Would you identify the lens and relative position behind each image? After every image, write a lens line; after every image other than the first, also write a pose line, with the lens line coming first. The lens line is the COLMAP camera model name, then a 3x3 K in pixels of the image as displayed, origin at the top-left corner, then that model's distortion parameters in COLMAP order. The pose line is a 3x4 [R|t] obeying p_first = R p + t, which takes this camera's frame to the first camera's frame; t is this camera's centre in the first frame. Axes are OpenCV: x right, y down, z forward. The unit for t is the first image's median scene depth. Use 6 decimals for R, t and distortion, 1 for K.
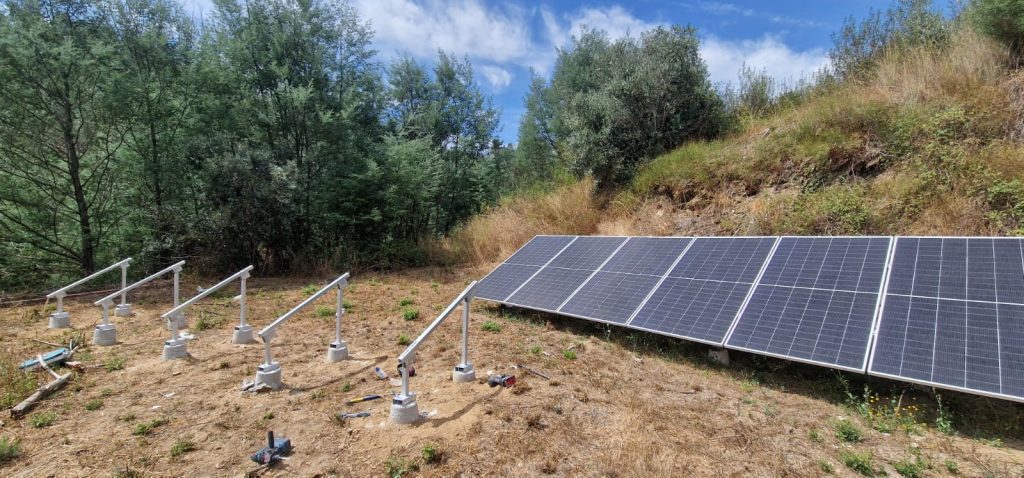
lens RADIAL K [[413.9, 0, 514.8], [0, 413.9, 238.9], [0, 0, 1]] dist [-0.010726, -0.000594]
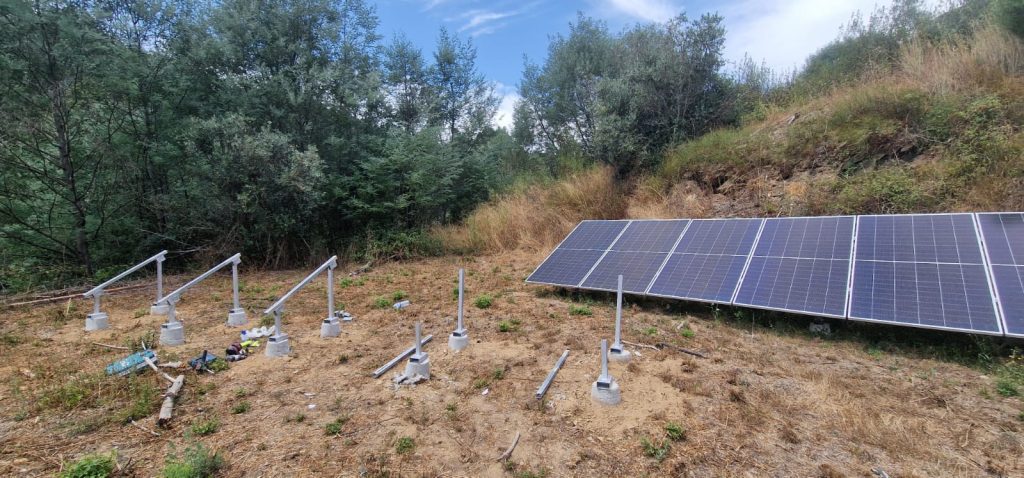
lens RADIAL K [[413.9, 0, 511.8], [0, 413.9, 238.2], [0, 0, 1]] dist [-0.010726, -0.000594]
pose [[0.995425, -0.018353, 0.093771, -0.204426], [0.016317, 0.999615, 0.022432, 0.008661], [-0.094147, -0.020800, 0.995341, 0.019021]]
